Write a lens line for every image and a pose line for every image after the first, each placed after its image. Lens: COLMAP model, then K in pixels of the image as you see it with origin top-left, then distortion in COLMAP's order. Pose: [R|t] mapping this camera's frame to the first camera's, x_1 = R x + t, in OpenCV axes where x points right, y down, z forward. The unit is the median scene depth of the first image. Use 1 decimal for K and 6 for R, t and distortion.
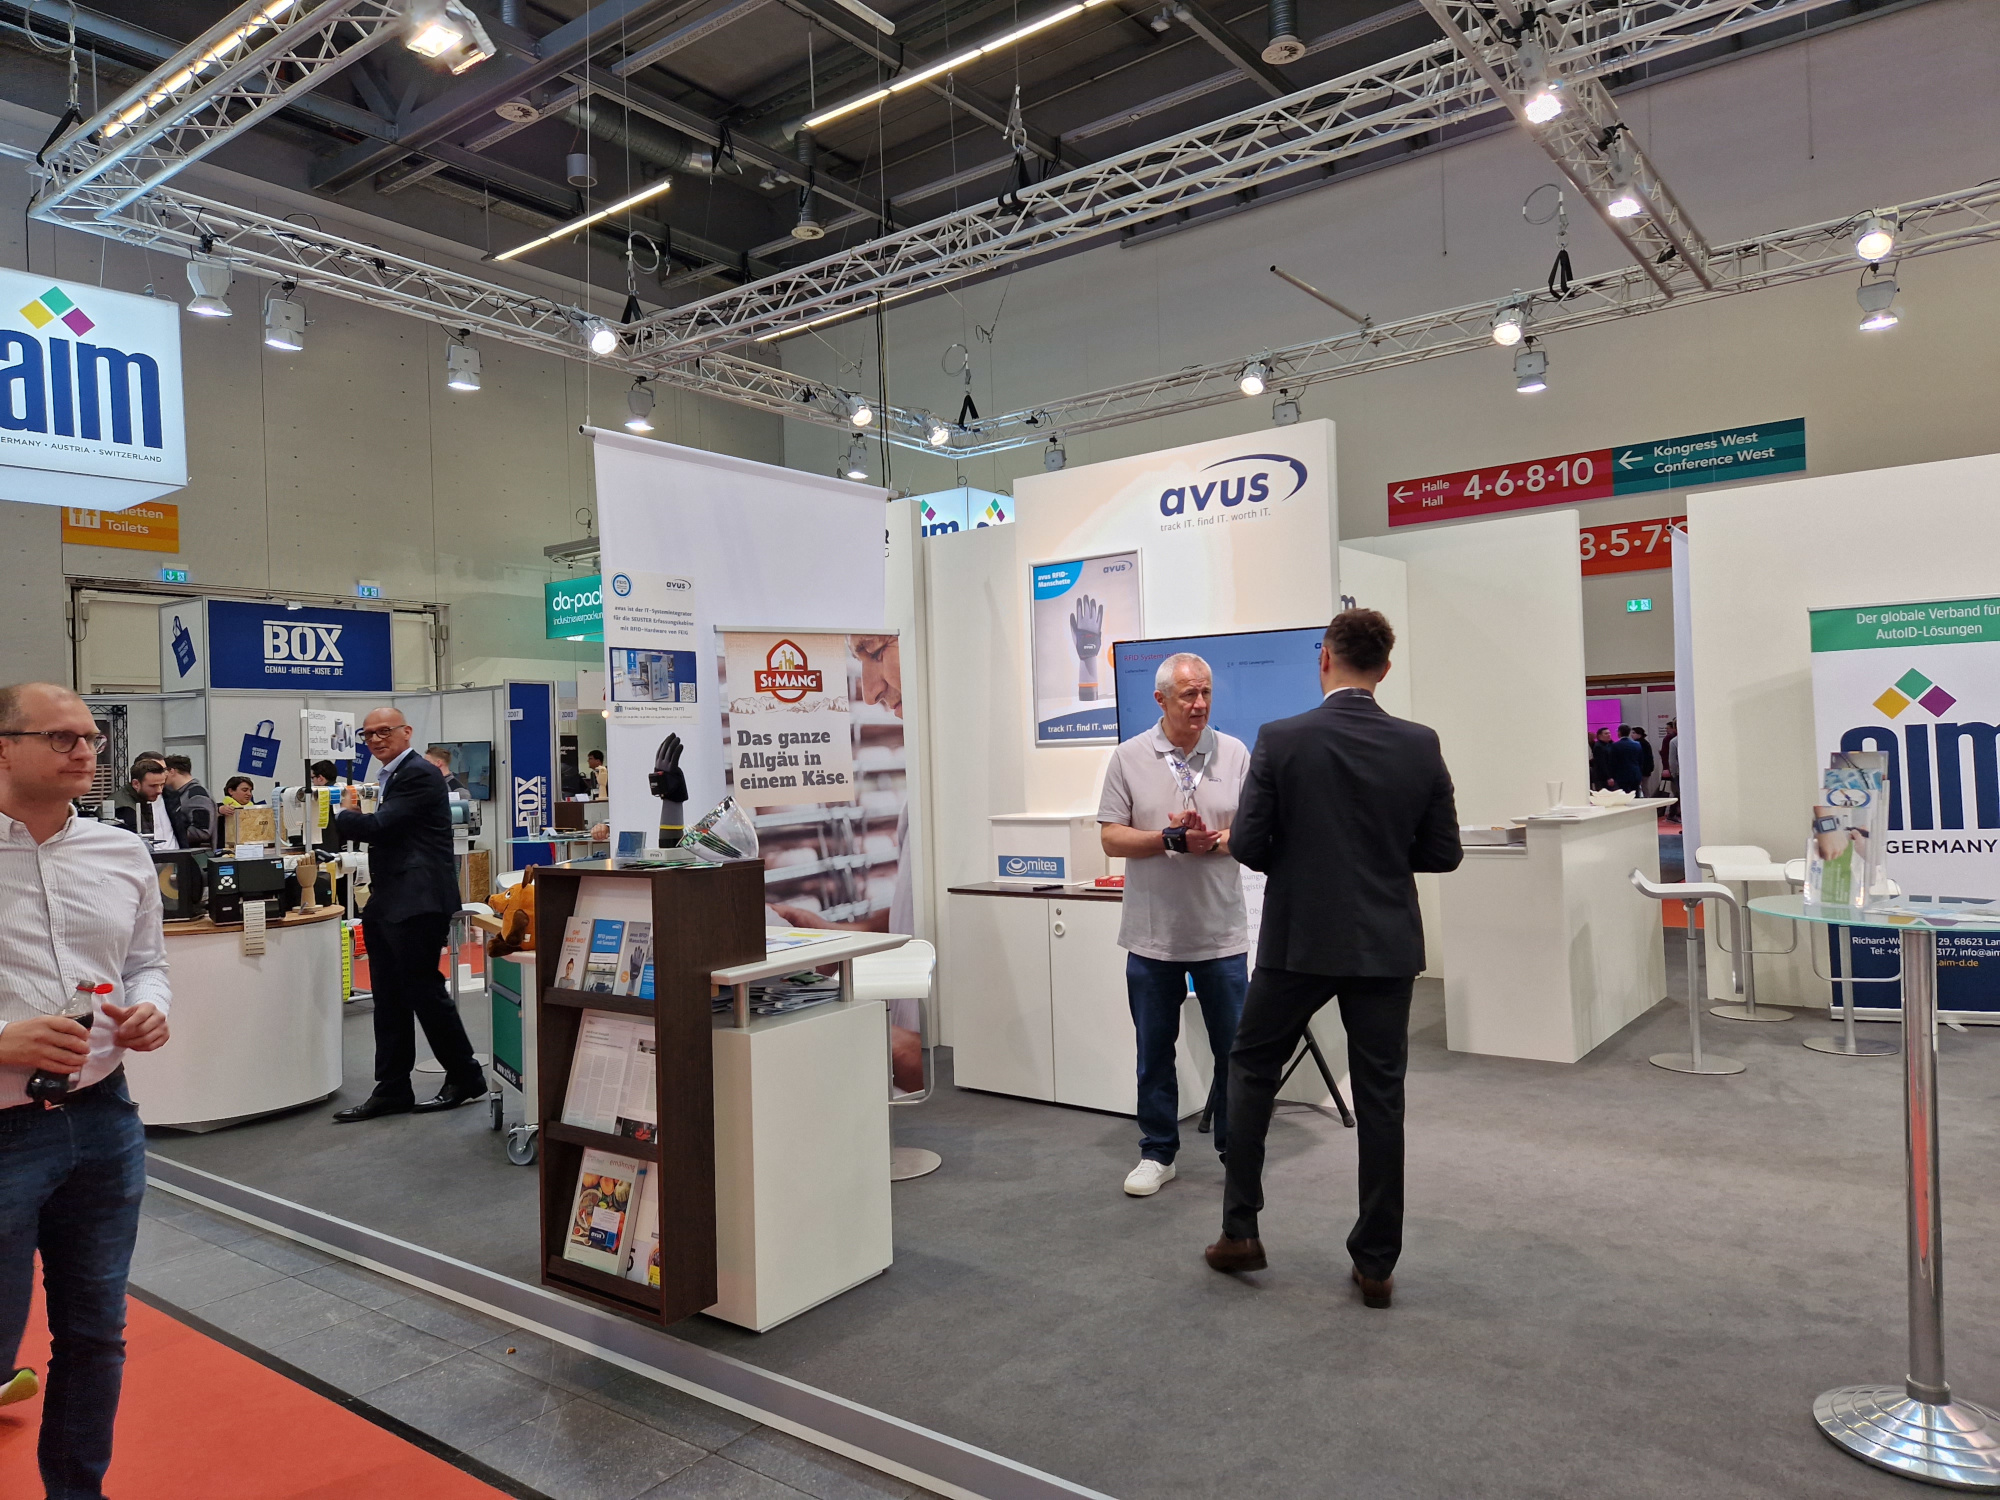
lens RADIAL K [[1327.4, 0, 1003.5], [0, 1327.4, 736.7], [0, 0, 1]] dist [0.096750, -0.080089]
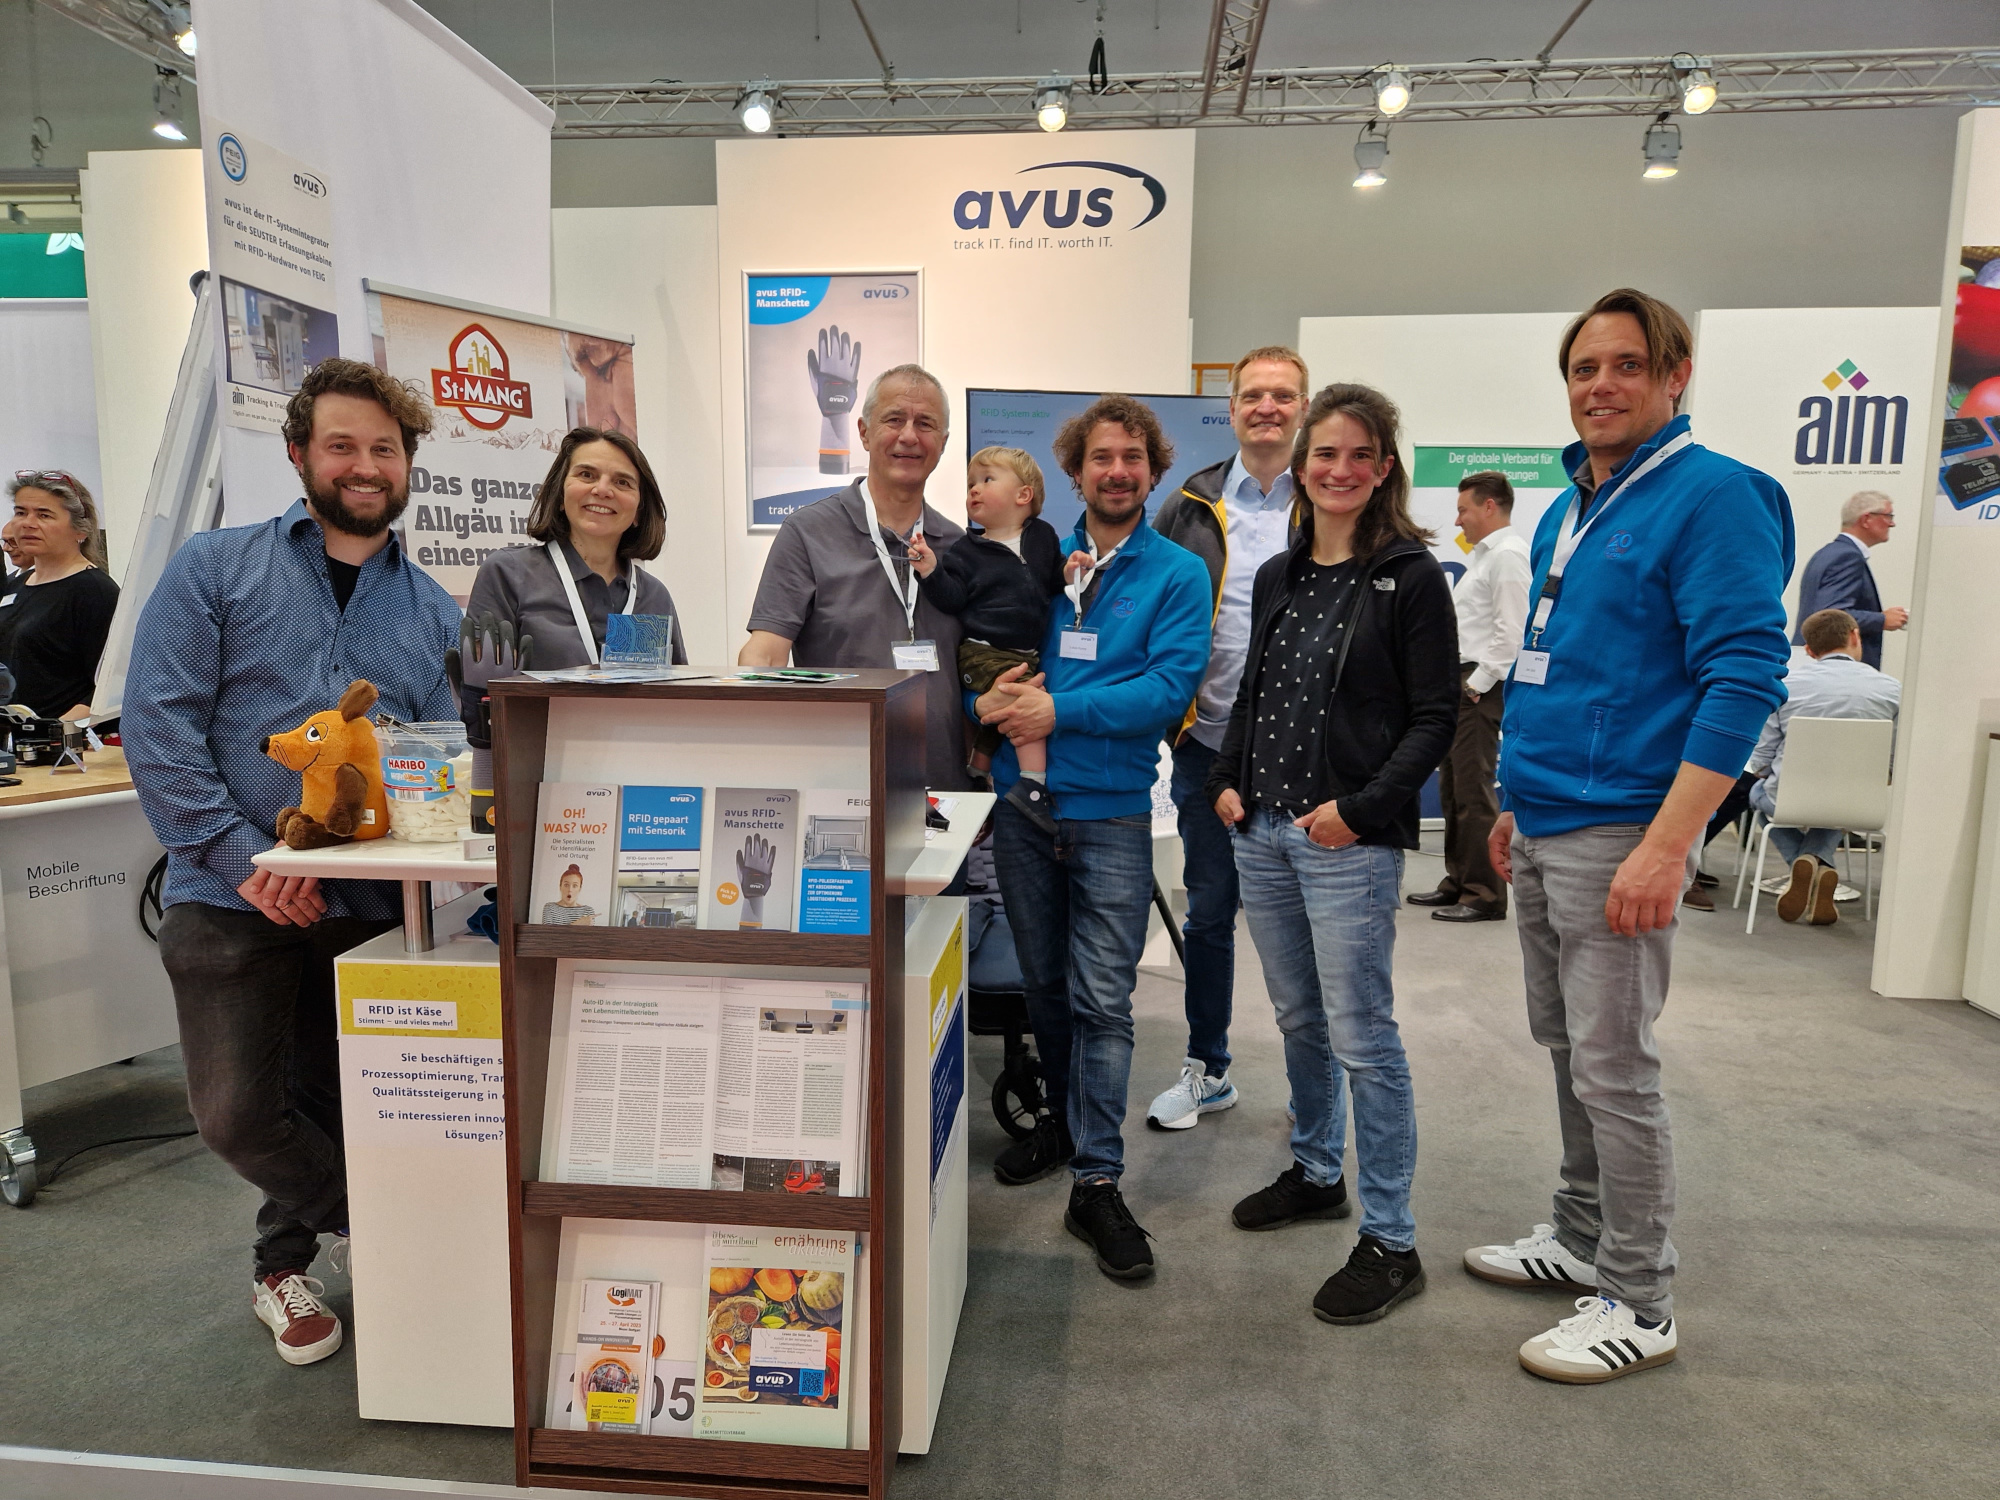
lens RADIAL K [[1344.2, 0, 991.3], [0, 1344.2, 762.1], [0, 0, 1]] dist [0.086987, -0.083298]
pose [[0.852564, -0.029014, 0.521817, -0.189147], [-0.043841, 0.990968, 0.126729, 0.024077], [-0.520781, -0.130921, 0.843592, 0.210873]]
